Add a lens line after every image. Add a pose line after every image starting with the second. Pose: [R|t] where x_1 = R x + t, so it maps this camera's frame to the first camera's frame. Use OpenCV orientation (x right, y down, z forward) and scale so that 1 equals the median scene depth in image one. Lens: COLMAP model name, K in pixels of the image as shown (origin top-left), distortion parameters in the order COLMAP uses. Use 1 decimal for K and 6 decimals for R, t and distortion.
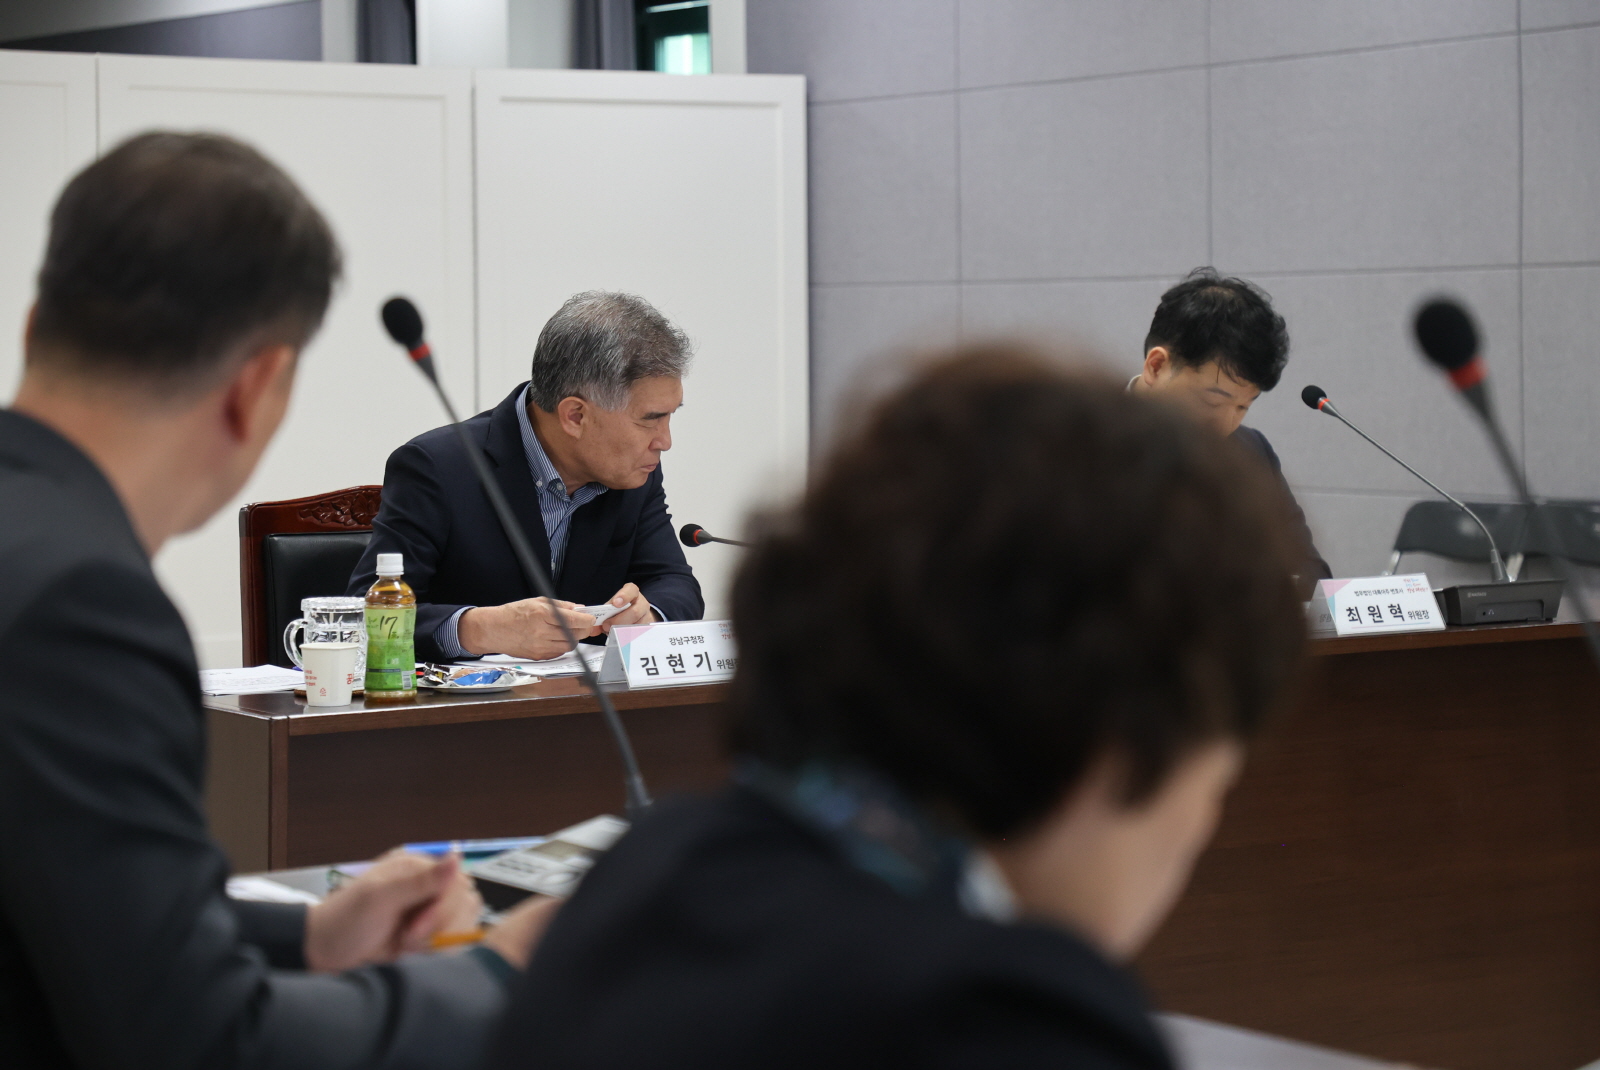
lens RADIAL K [[3996.7, 0, 800.5], [0, 3996.7, 532.1], [0, 0, 1]] dist [0.142213, 0.000000]
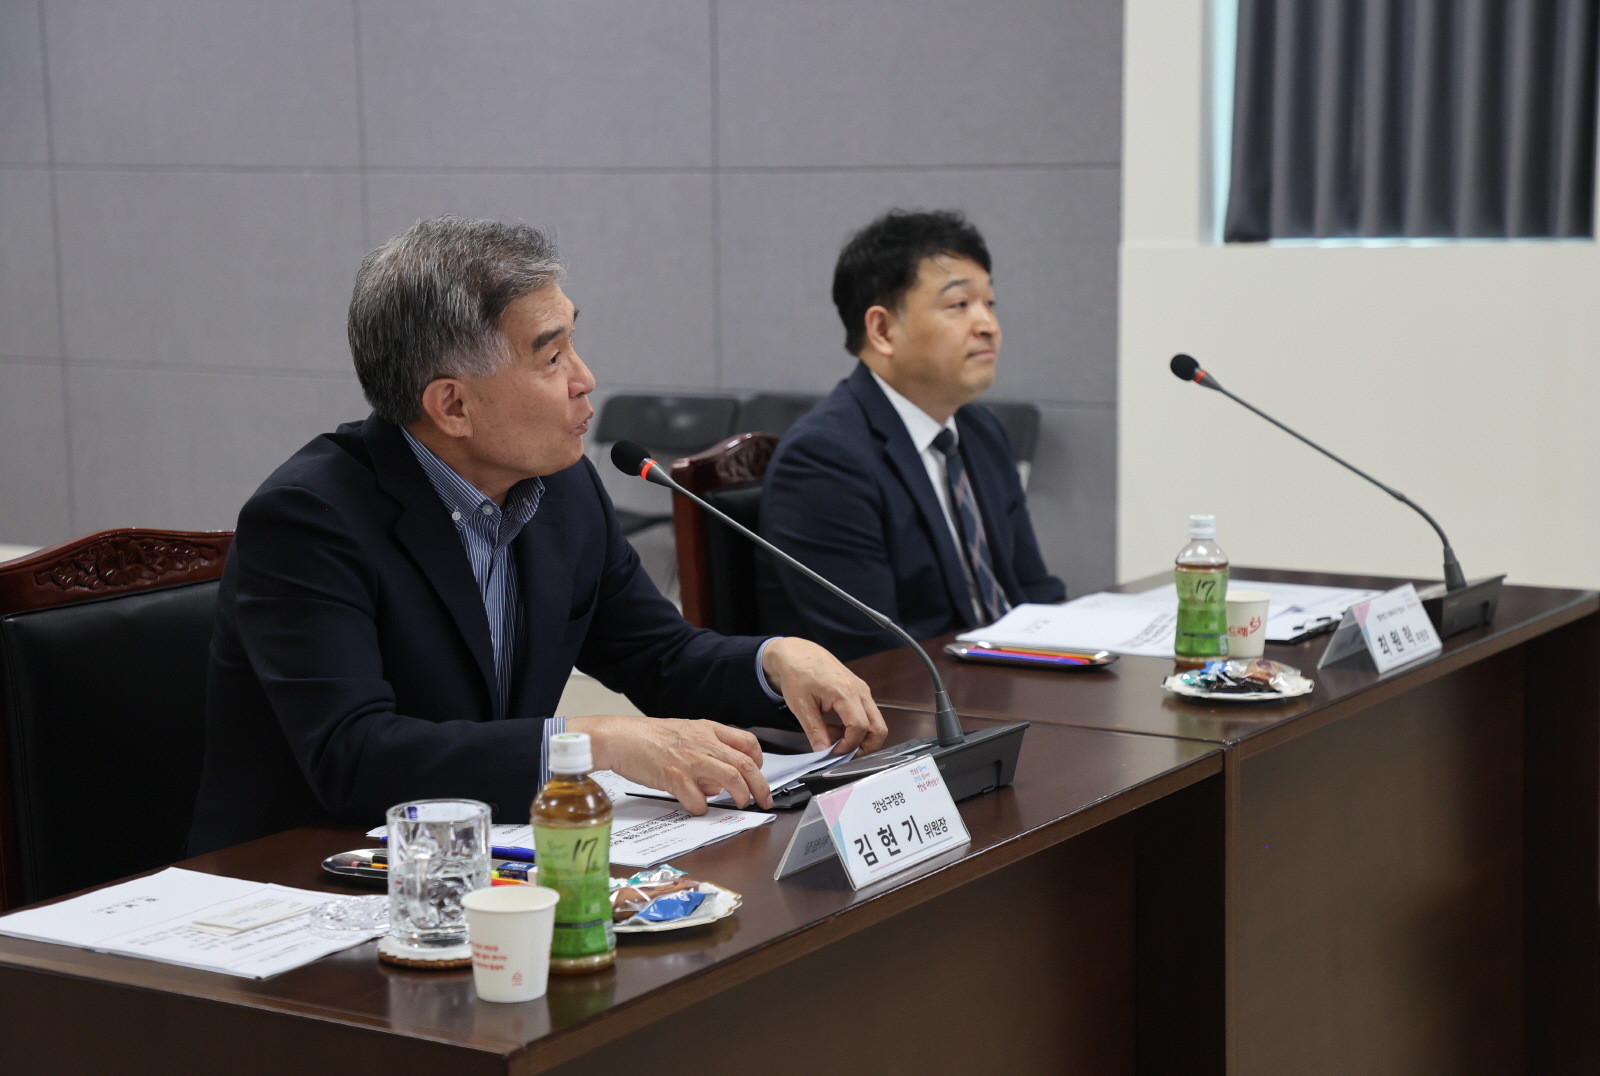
lens RADIAL K [[2919.0, 0, 799.3], [0, 2919.0, 543.4], [0, 0, 1]] dist [0.074673, 0.000000]
pose [[0.900347, -0.042894, 0.433053, -0.218478], [0.009652, 0.996854, 0.078672, -0.047310], [-0.435066, -0.066652, 0.897928, 0.495713]]
